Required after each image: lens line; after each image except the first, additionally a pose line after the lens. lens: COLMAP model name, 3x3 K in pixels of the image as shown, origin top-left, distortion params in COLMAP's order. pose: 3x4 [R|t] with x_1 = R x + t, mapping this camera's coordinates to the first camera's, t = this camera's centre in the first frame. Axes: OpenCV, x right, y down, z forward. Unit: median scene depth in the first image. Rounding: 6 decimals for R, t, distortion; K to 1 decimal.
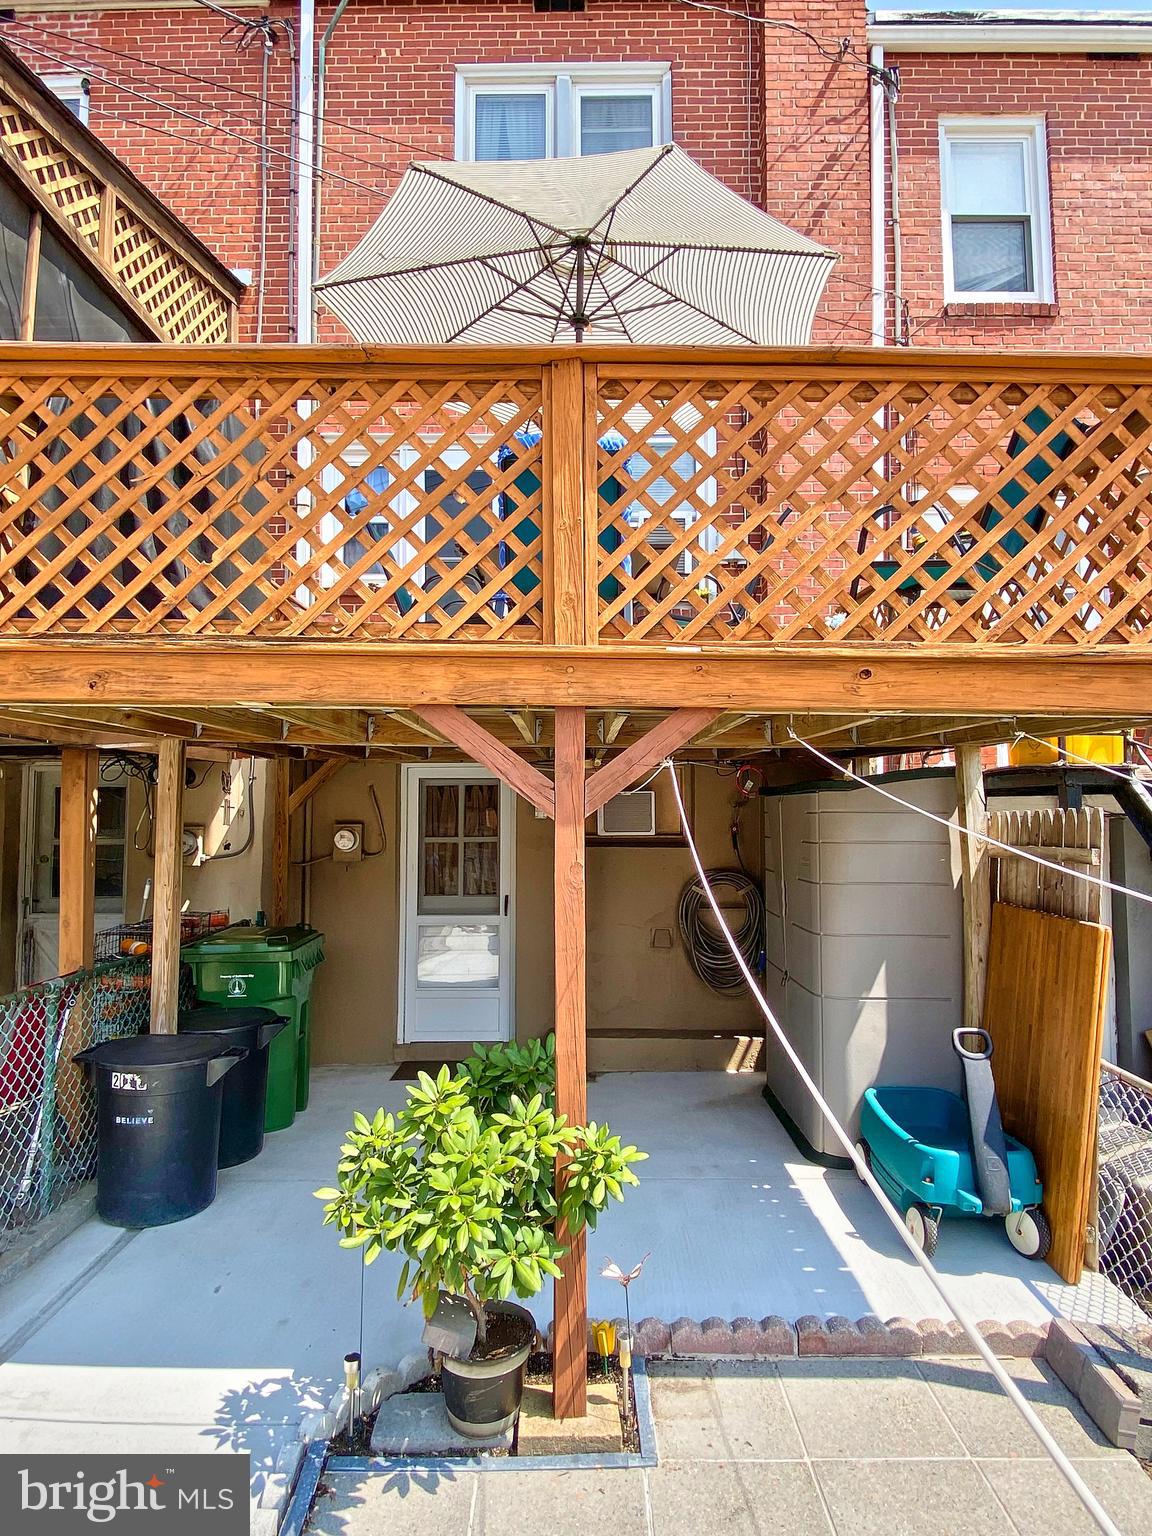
lens RADIAL K [[891.2, 0, 576.0], [0, 891.2, 768.0], [0, 0, 1]] dist [0.016294, -0.017288]
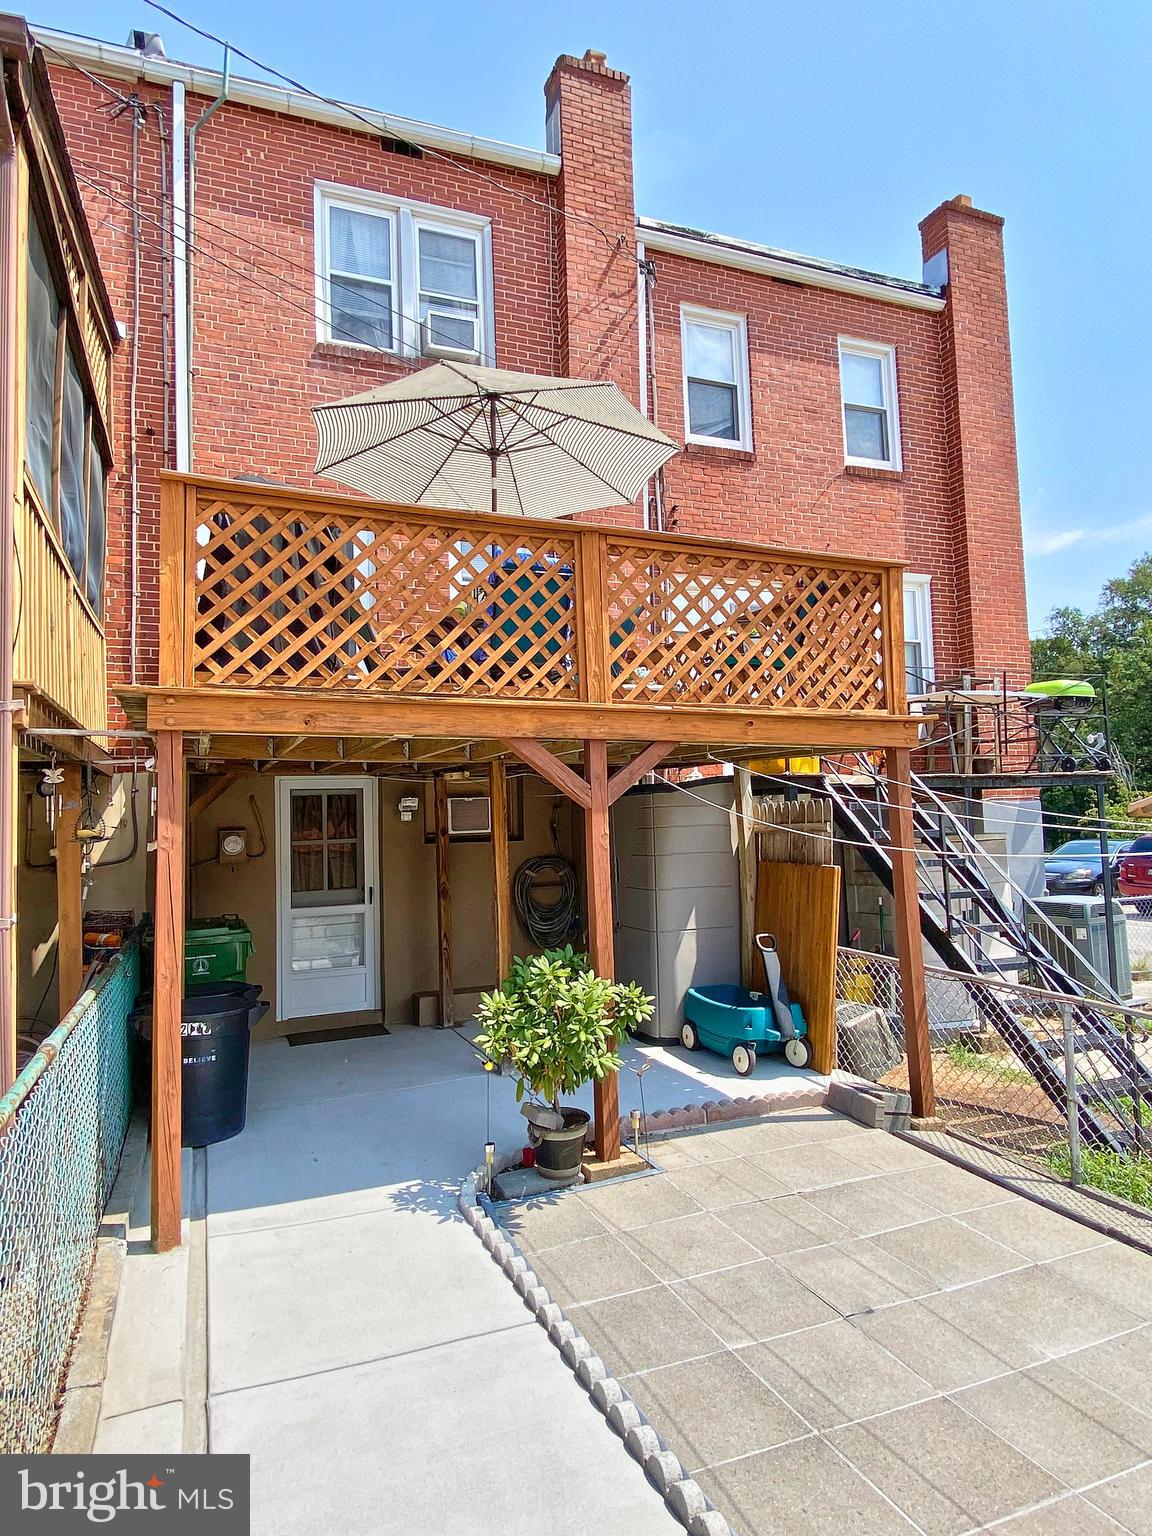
lens RADIAL K [[892.9, 0, 576.0], [0, 892.9, 768.0], [0, 0, 1]] dist [0.075788, -0.085836]
pose [[0.925494, -0.002689, 0.378753, -0.401800], [0.008683, 0.999863, -0.014118, 0.004622], [-0.378663, 0.016355, 0.925390, -0.318737]]
